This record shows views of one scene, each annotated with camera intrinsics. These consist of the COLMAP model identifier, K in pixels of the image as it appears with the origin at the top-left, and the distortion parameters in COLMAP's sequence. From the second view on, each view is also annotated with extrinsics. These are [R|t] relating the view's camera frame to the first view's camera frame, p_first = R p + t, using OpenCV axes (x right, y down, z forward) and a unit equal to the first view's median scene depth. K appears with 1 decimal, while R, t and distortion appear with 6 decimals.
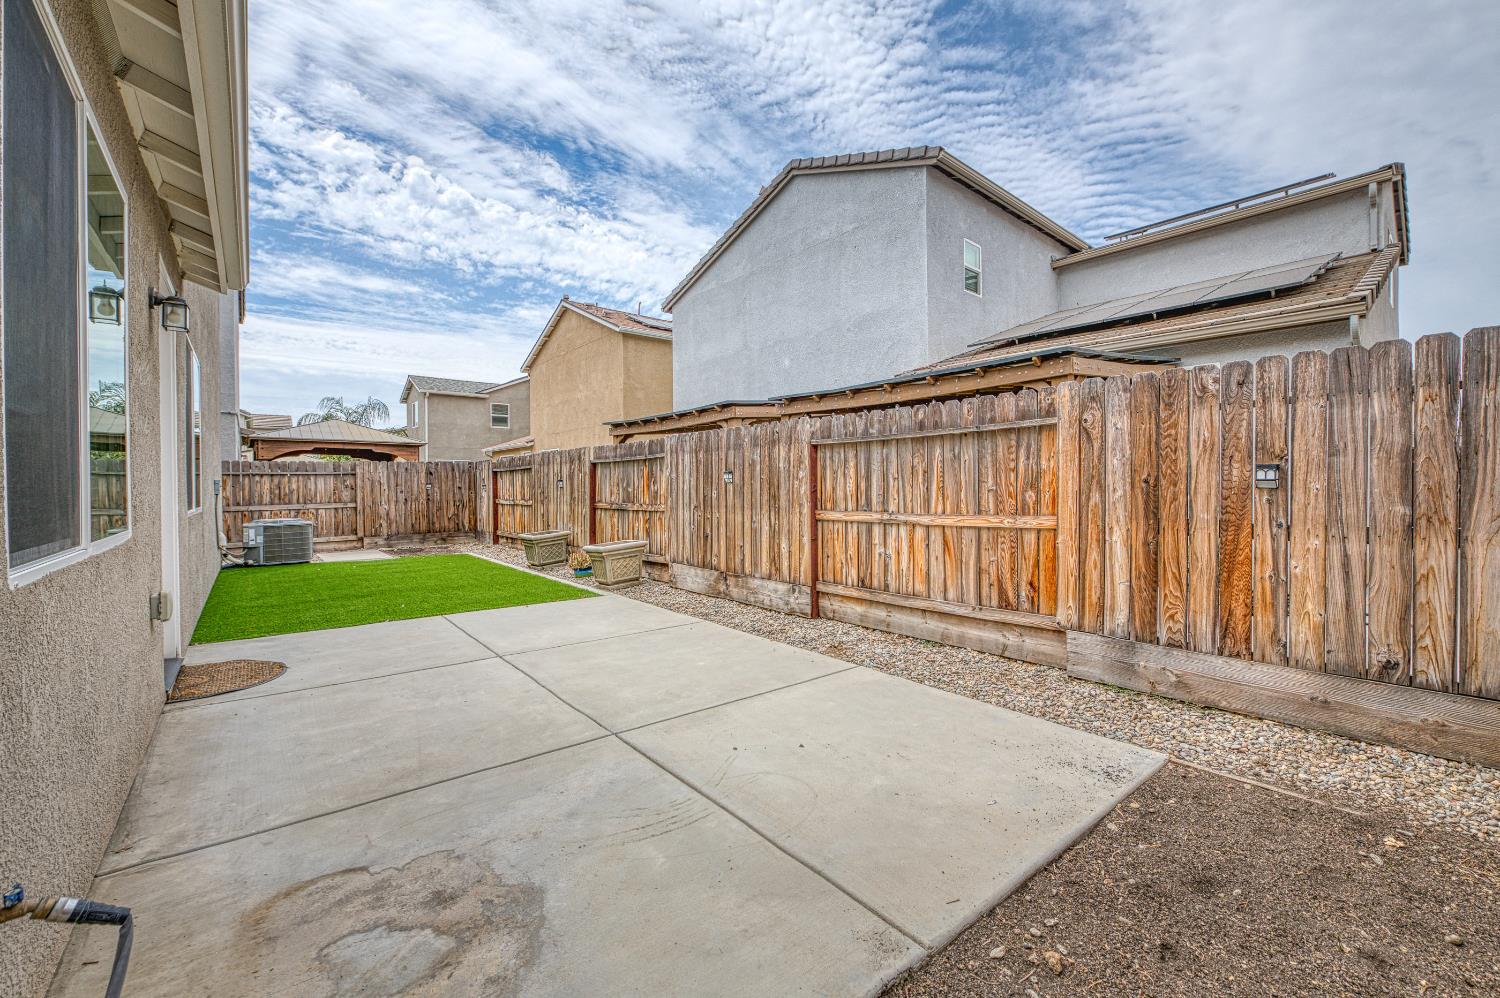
lens RADIAL K [[616.8, 0, 784.2], [0, 616.8, 490.9], [0, 0, 1]] dist [-0.000986, -0.000199]
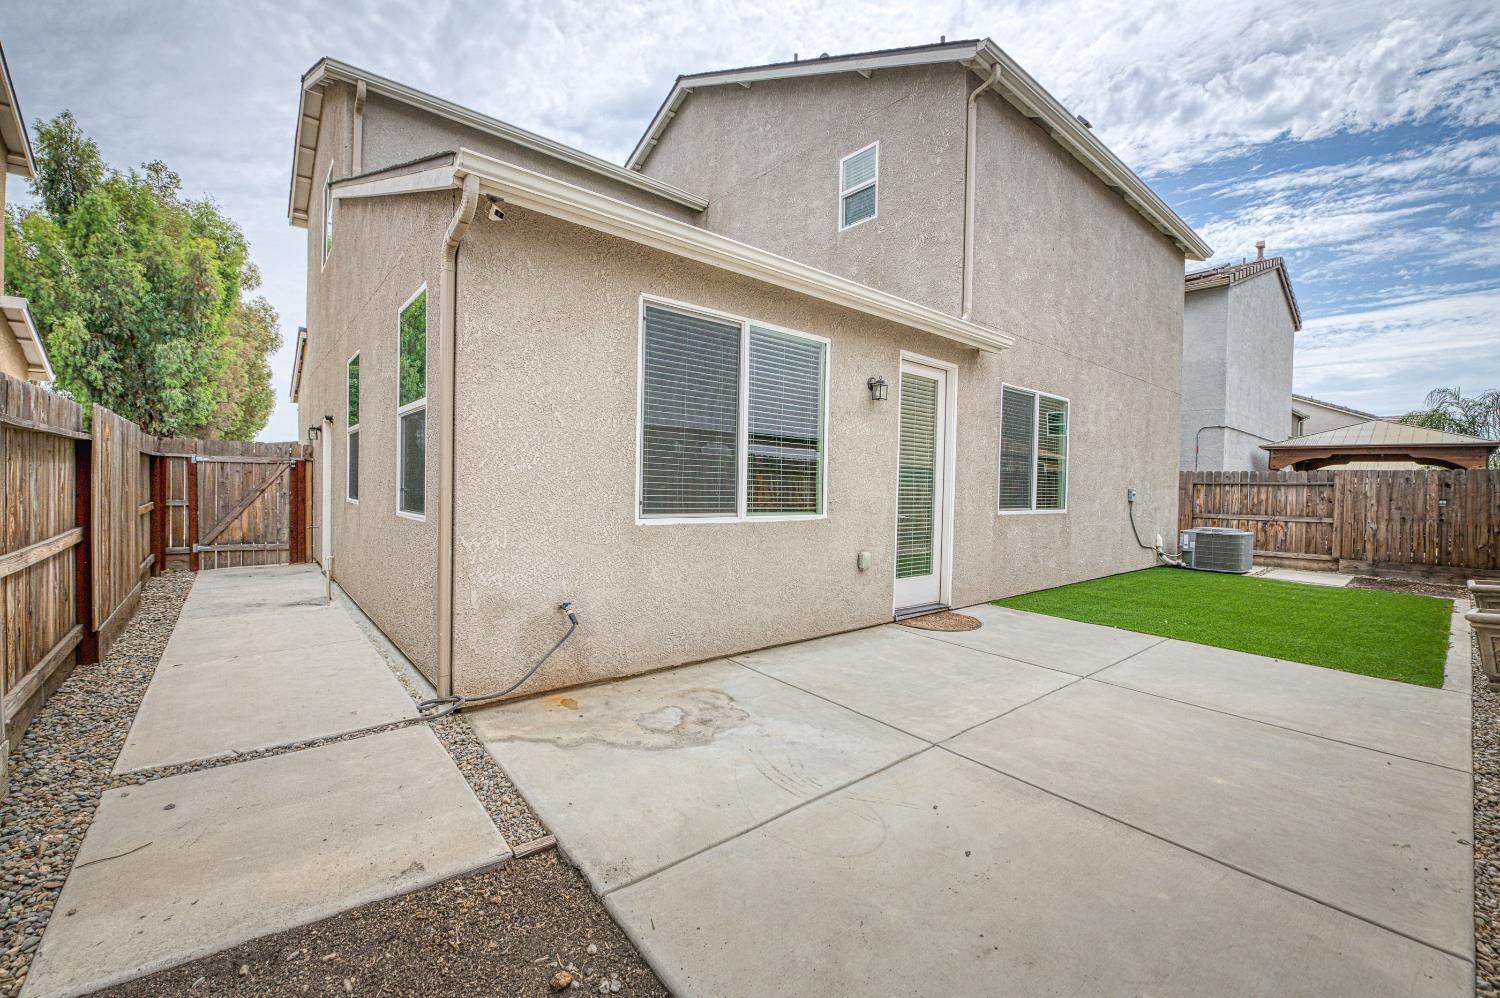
lens RADIAL K [[601.9, 0, 721.2], [0, 601.9, 496.6], [0, 0, 1]] dist [-0.000521, -0.000074]
pose [[-0.053183, 0.030004, -0.998134, 0.578781], [-0.031170, 0.999012, 0.031691, -0.032197], [0.998098, 0.032798, -0.052196, 0.535589]]
